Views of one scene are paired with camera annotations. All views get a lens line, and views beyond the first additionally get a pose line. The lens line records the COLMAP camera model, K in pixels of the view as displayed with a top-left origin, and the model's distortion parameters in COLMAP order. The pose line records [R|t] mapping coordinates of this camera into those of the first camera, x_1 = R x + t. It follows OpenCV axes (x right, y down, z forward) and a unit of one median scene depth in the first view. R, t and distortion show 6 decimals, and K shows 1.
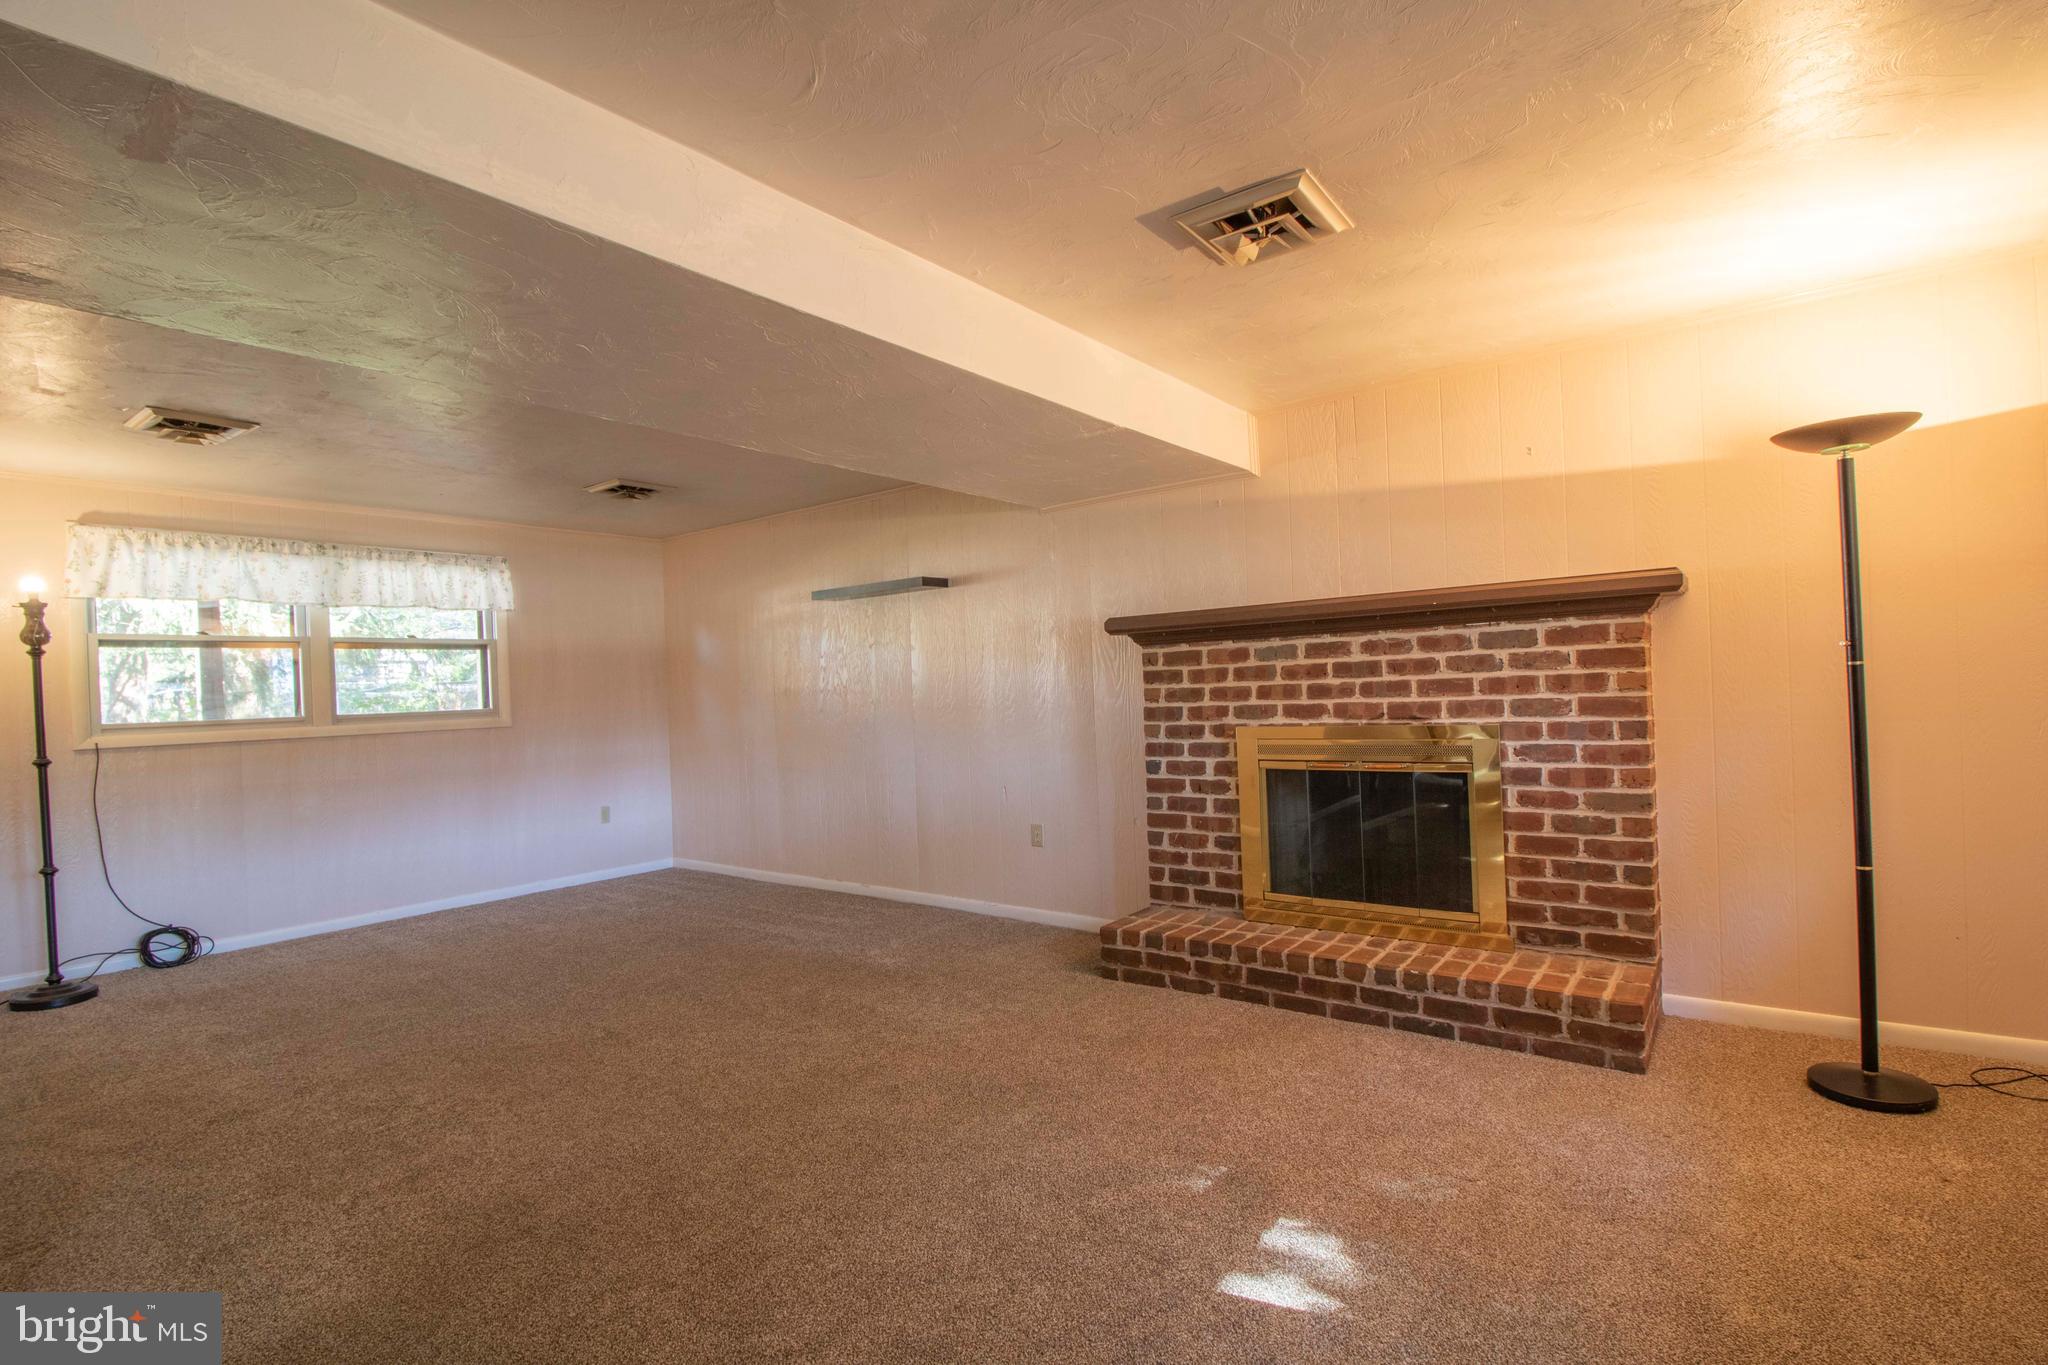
lens RADIAL K [[954.8, 0, 1037.4], [0, 954.8, 688.4], [0, 0, 1]] dist [-0.000461, -0.011473]
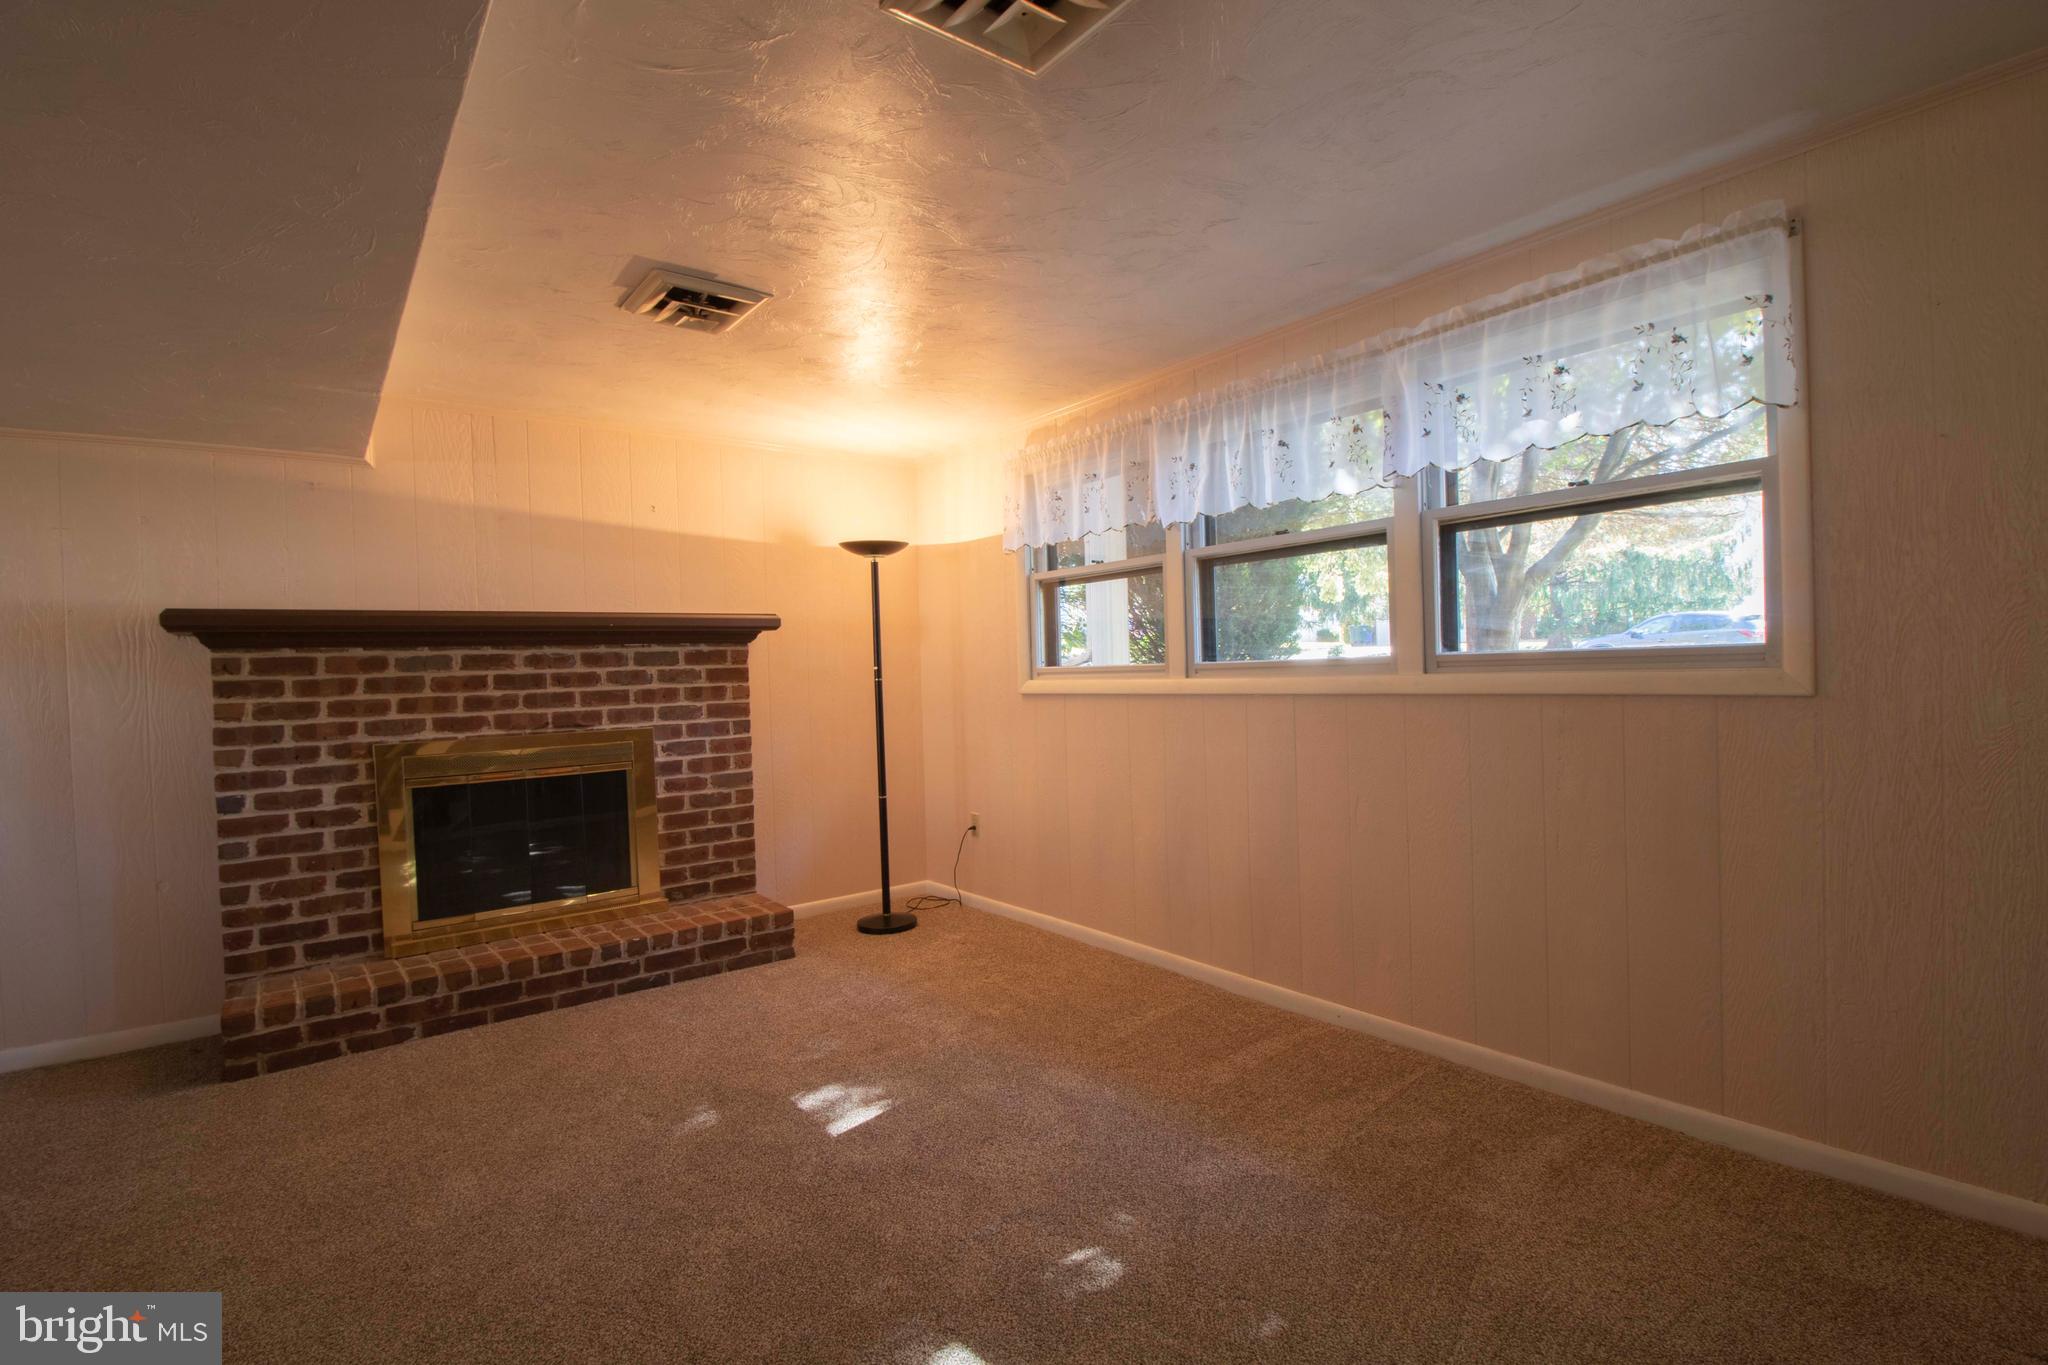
lens RADIAL K [[954.8, 0, 1037.4], [0, 954.8, 688.4], [0, 0, 1]] dist [-0.000461, -0.011473]
pose [[0.256474, 0.011845, 0.966479, -0.555826], [0.023435, 0.999555, -0.018469, 0.021017], [-0.966267, 0.027387, 0.256082, 0.197805]]
